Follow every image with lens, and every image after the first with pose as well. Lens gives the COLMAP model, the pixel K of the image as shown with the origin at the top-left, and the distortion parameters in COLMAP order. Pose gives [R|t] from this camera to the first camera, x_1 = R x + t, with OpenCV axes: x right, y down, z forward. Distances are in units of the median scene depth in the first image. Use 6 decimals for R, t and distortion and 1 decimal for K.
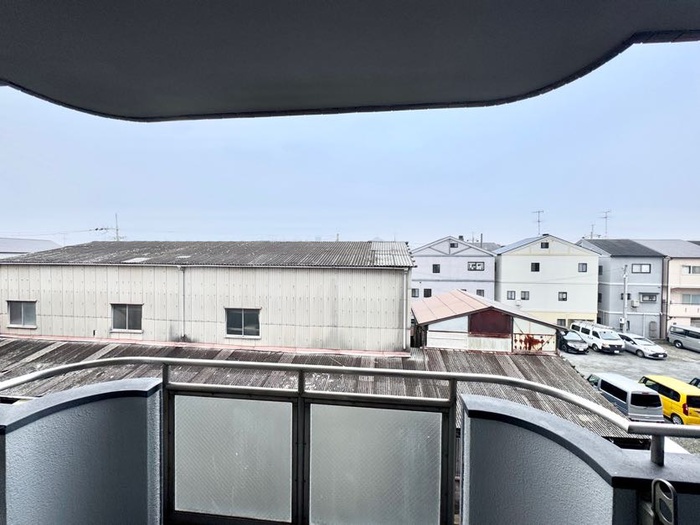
lens RADIAL K [[277.8, 0, 349.1], [0, 277.8, 264.0], [0, 0, 1]] dist [-0.000410, -0.000331]
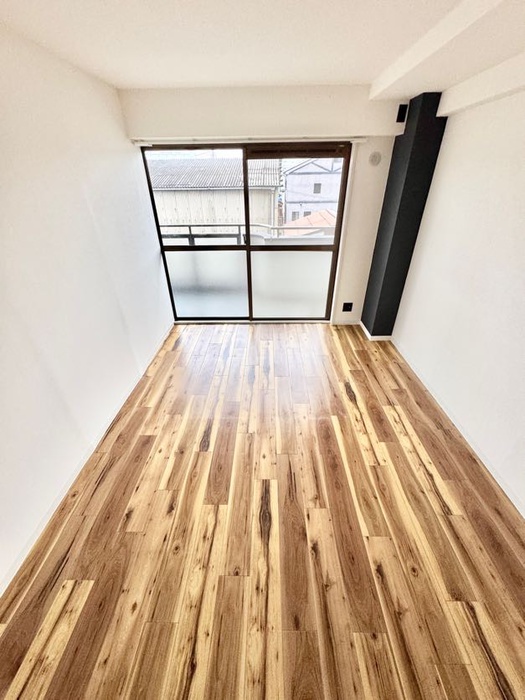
lens RADIAL K [[277.8, 0, 263.8], [0, 277.8, 350.8], [0, 0, 1]] dist [-0.000410, -0.000331]
pose [[0.995905, -0.062121, 0.065682, 0.312183], [0.019731, 0.858368, 0.512656, 0.026069], [-0.088226, -0.509260, 0.856078, -2.098356]]
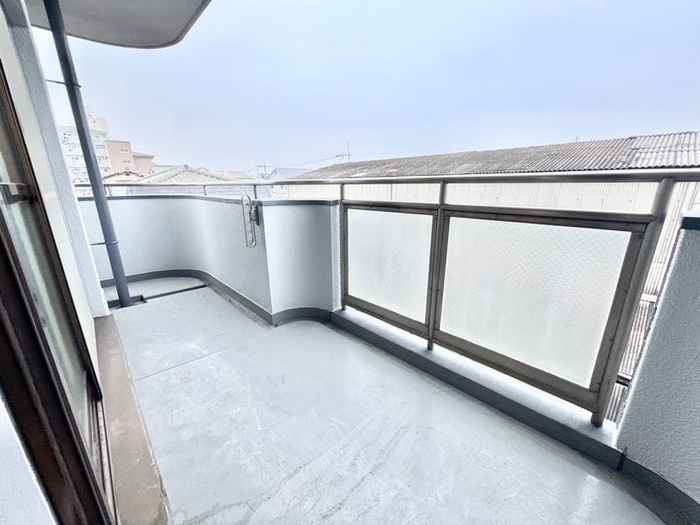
lens RADIAL K [[277.8, 0, 349.1], [0, 277.8, 264.0], [0, 0, 1]] dist [-0.000410, -0.000331]
pose [[0.764116, 0.168765, -0.622612, 0.212508], [0.002480, 0.964396, 0.264452, 0.378358], [0.645075, -0.203616, 0.736491, 0.013101]]
